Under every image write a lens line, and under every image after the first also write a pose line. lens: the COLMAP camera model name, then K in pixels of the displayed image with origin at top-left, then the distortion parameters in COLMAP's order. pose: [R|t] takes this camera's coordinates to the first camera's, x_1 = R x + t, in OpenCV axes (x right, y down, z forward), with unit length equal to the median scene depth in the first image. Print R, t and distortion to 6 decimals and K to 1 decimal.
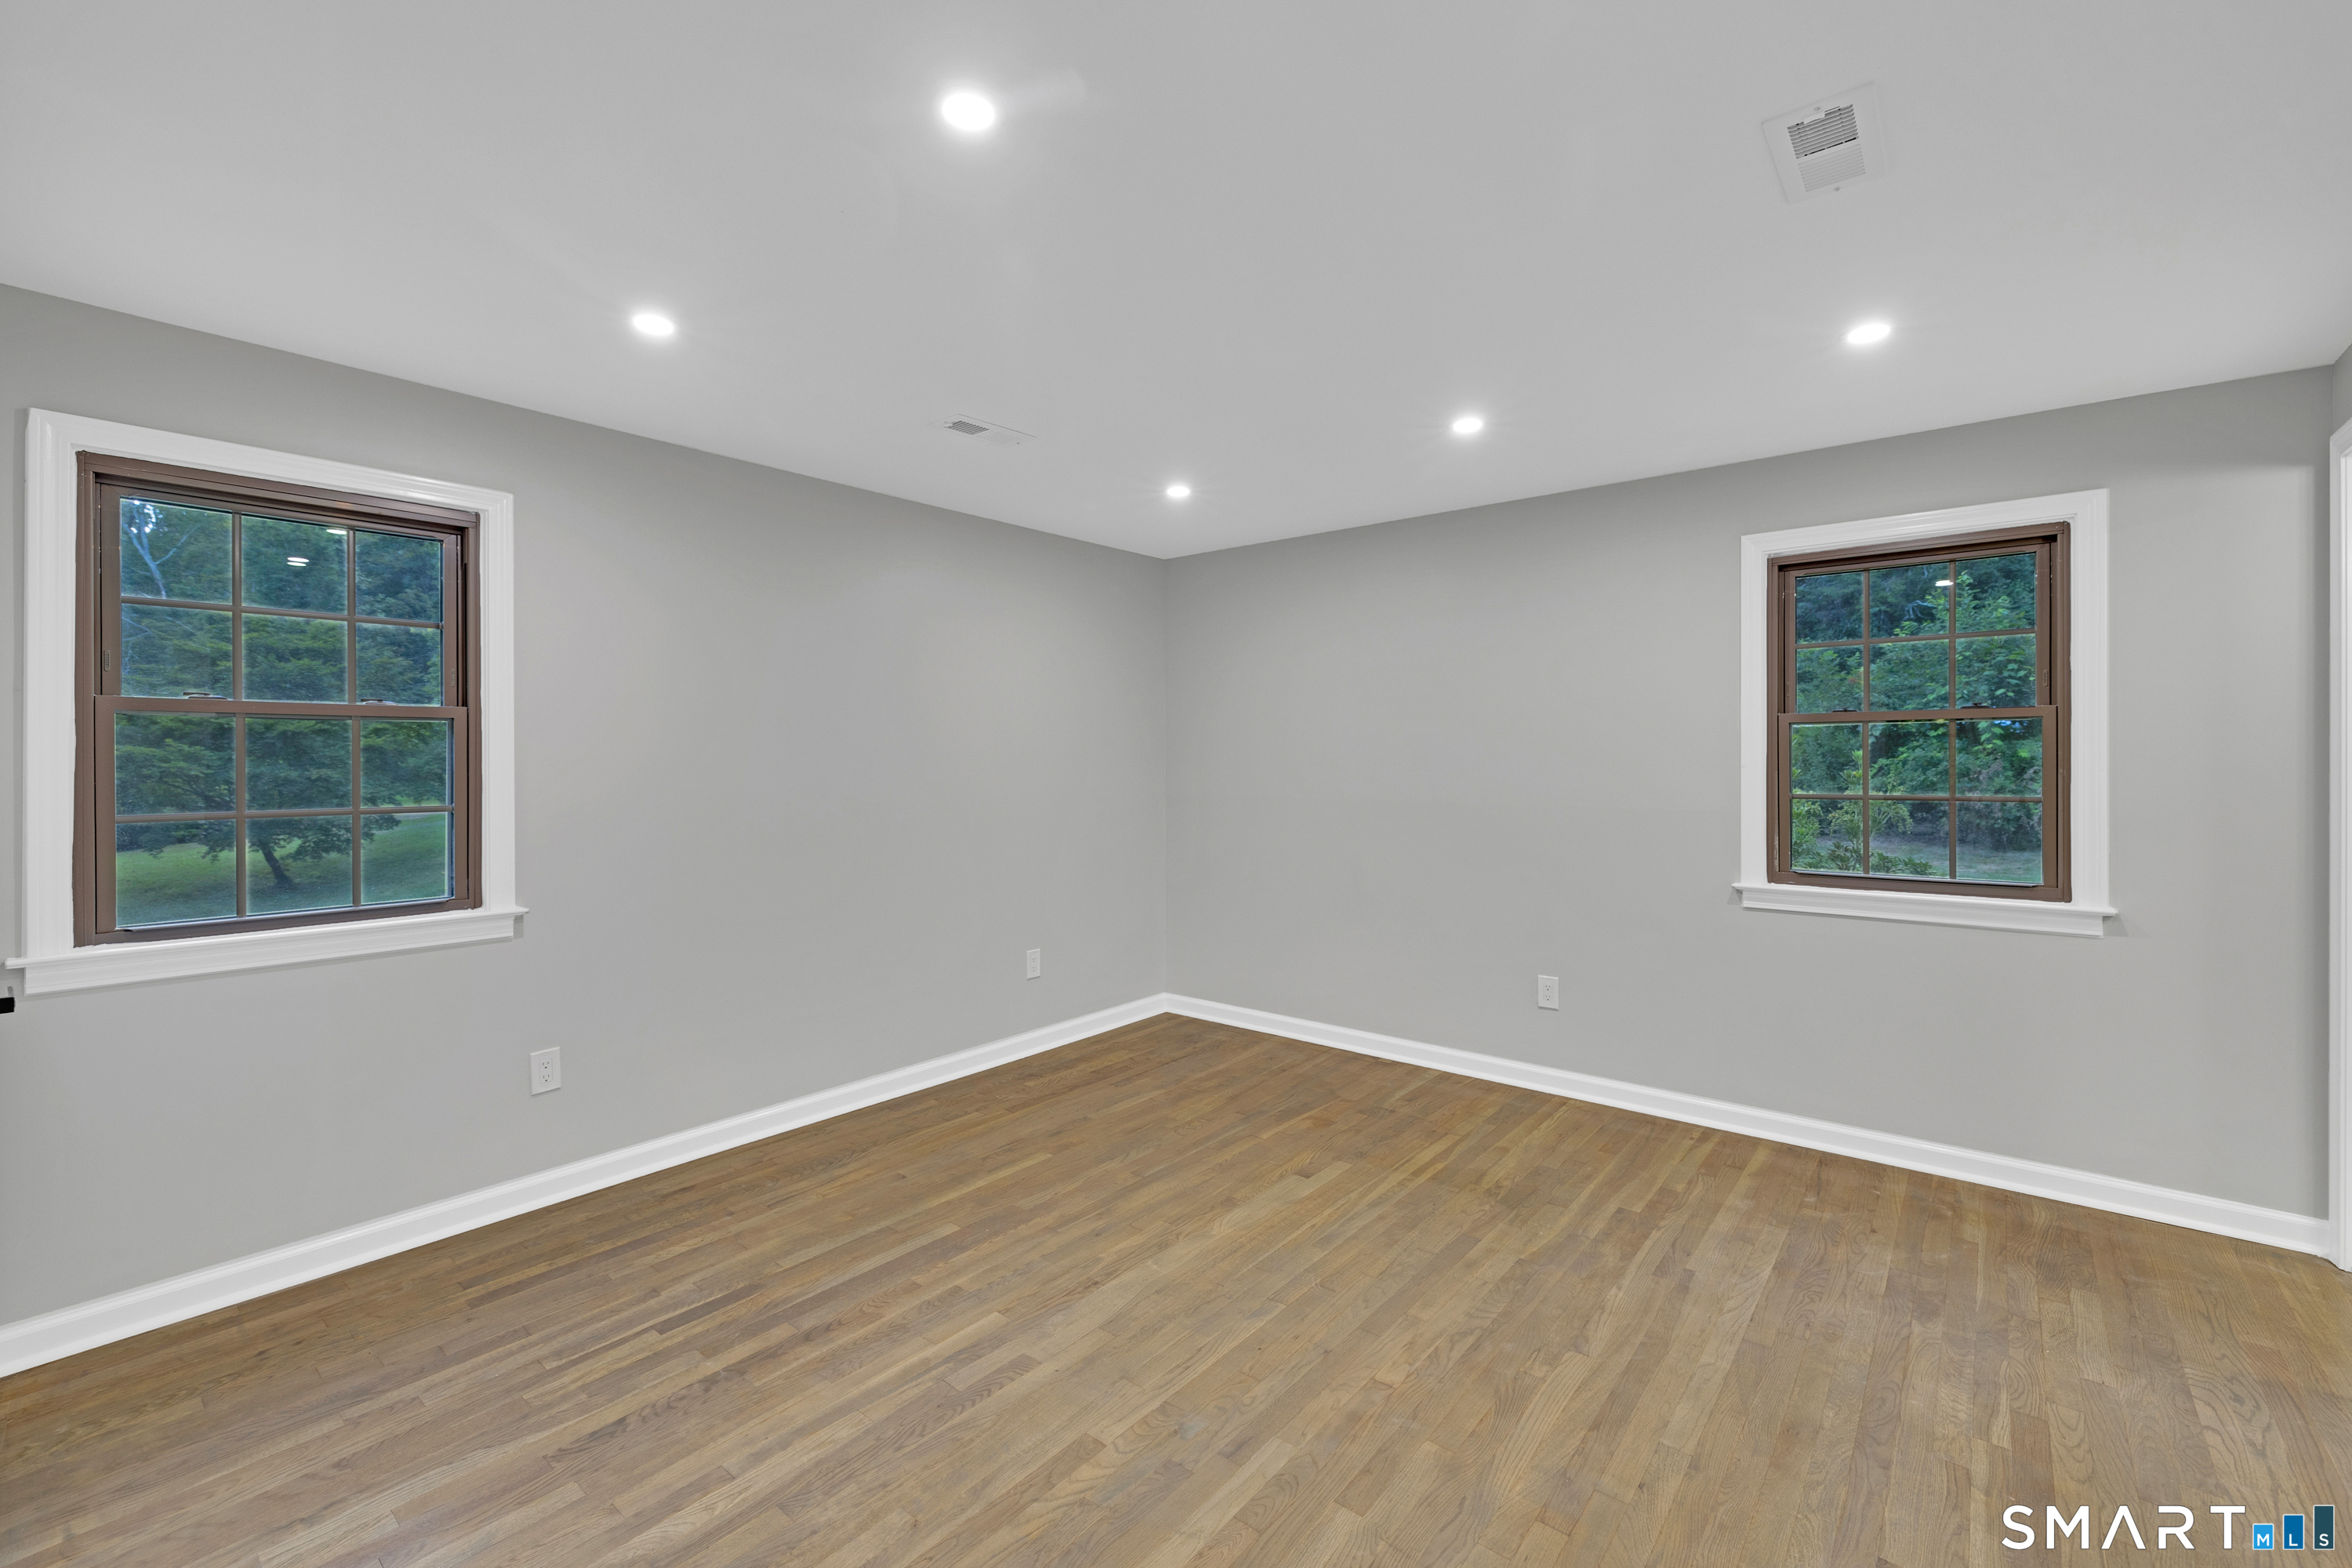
lens RADIAL K [[1002.4, 0, 1171.8], [0, 1002.4, 767.8], [0, 0, 1]] dist [0.000786, 0.000517]
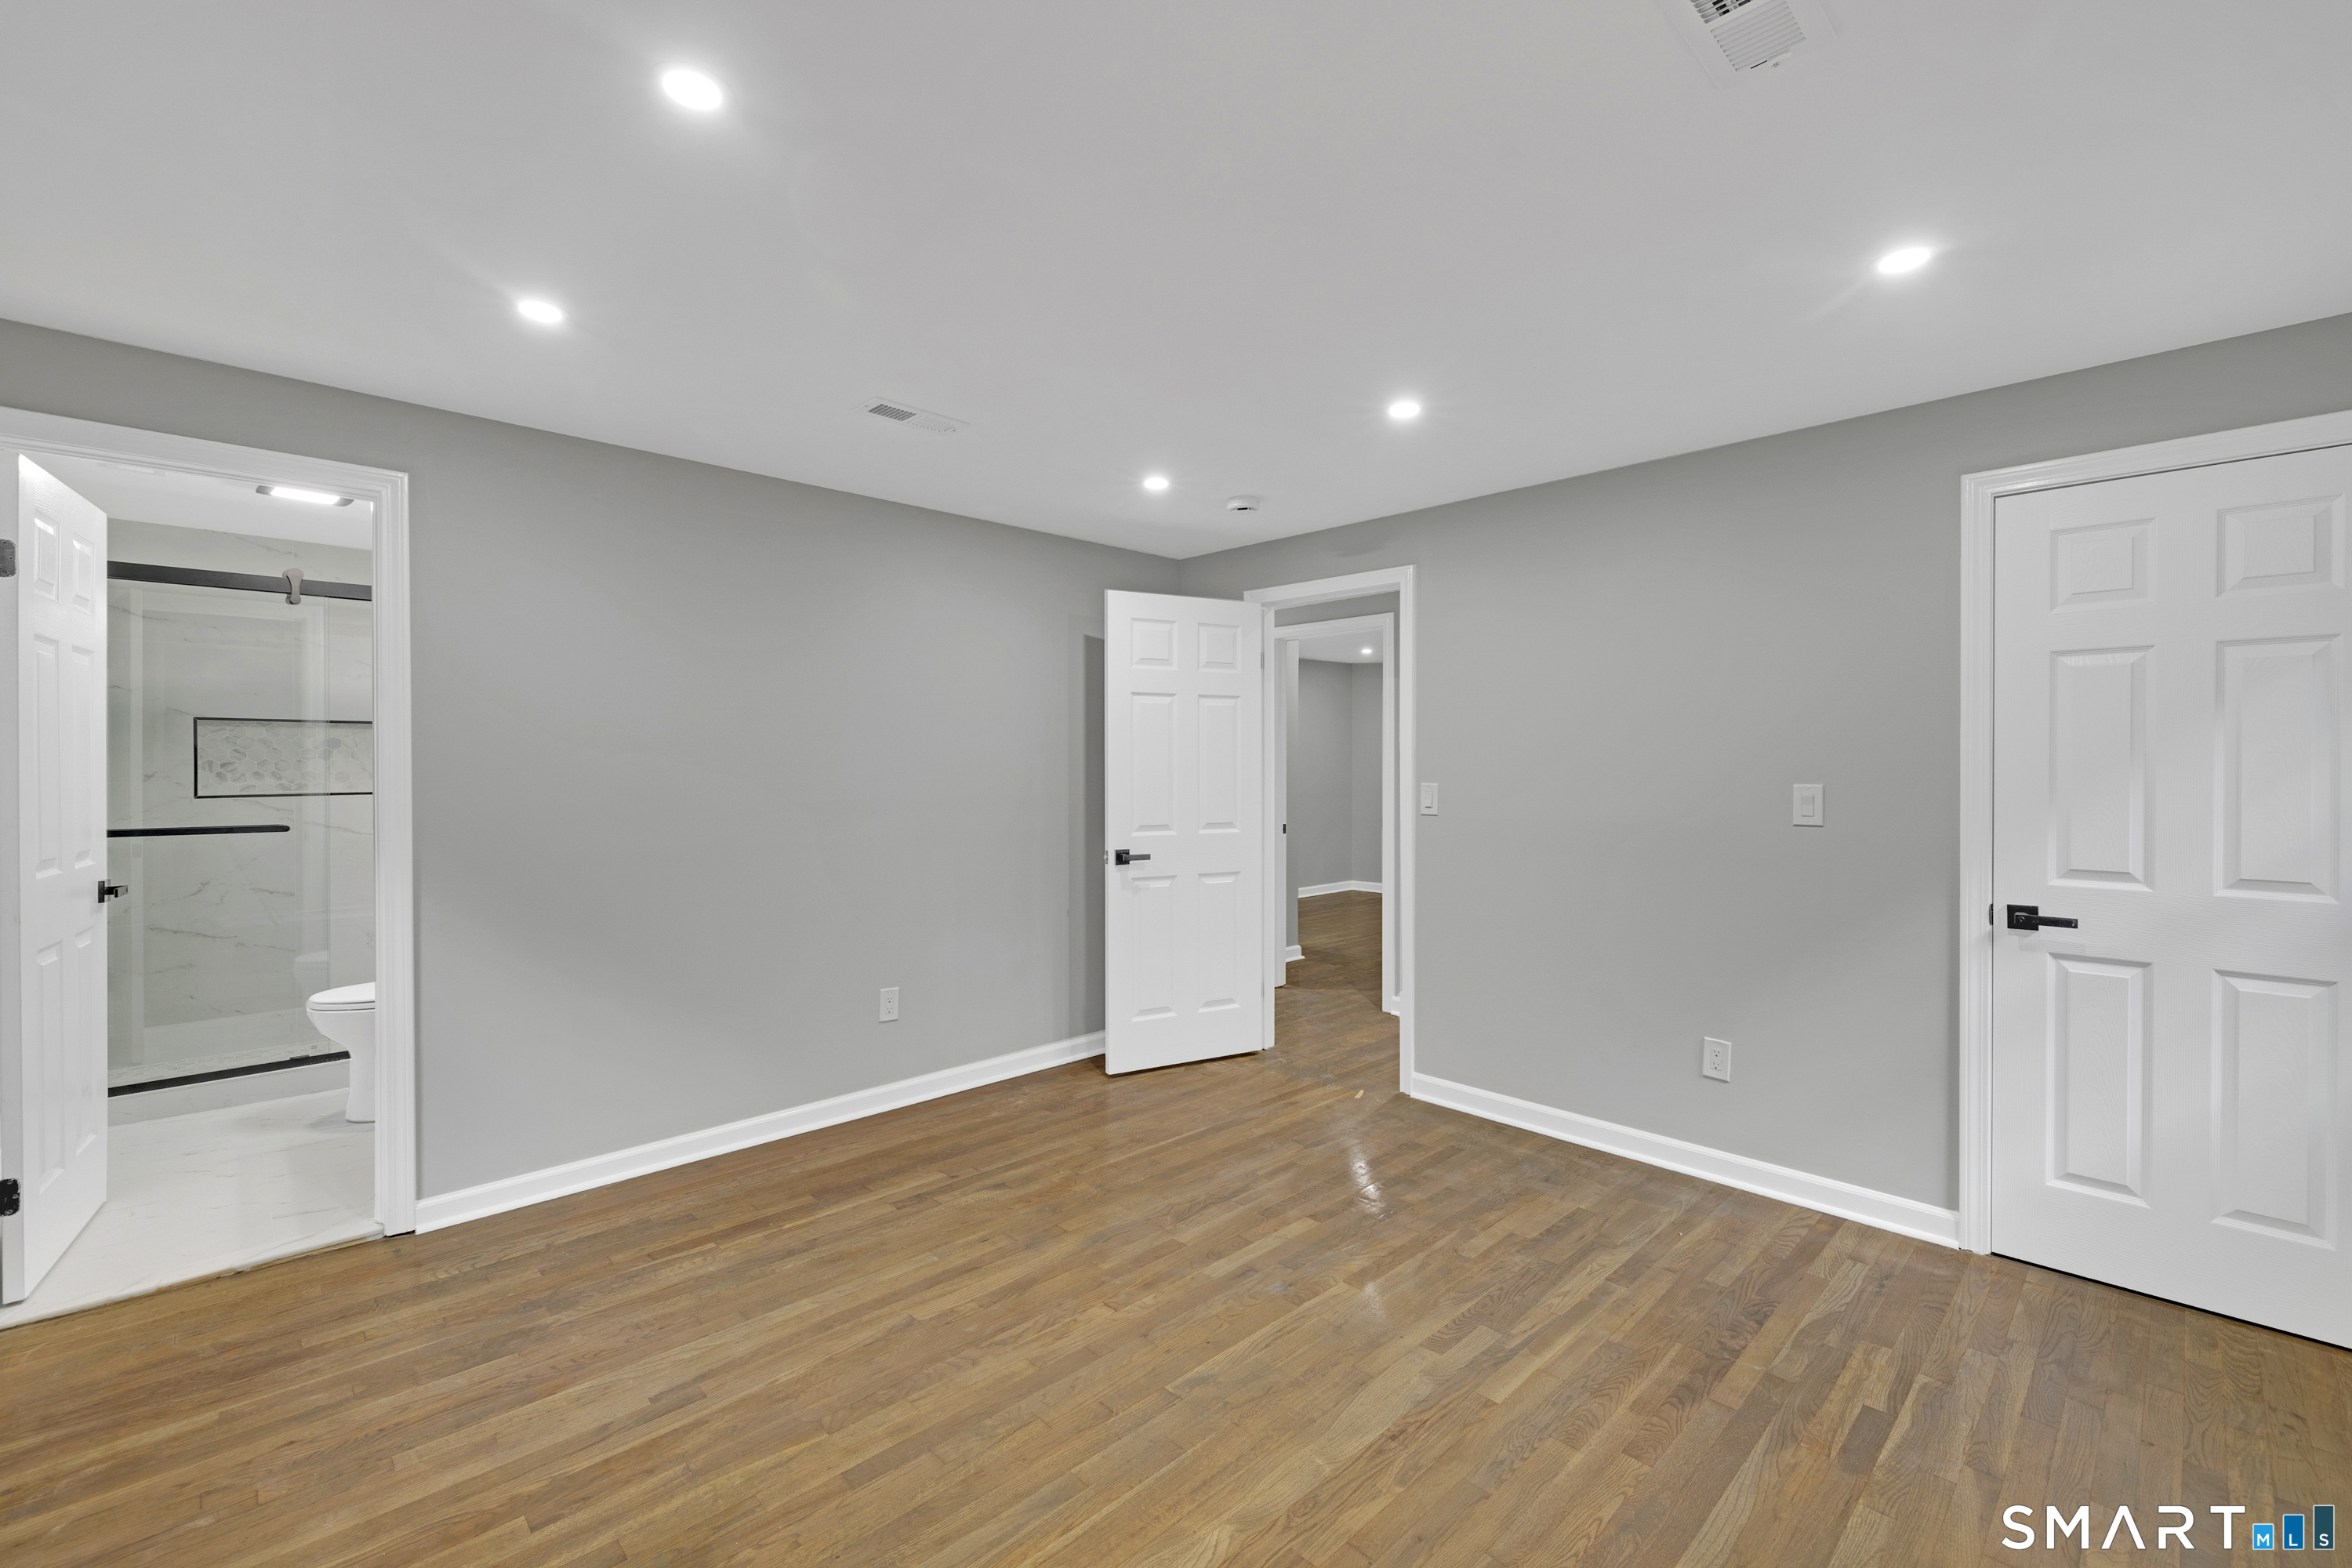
lens RADIAL K [[1002.4, 0, 1171.8], [0, 1002.4, 767.8], [0, 0, 1]] dist [0.000786, 0.000517]
pose [[-0.993798, 0.000935, 0.111199, 0.009782], [0.002189, 0.999935, 0.011161, -0.020617], [-0.111181, 0.011336, -0.993736, 2.001928]]
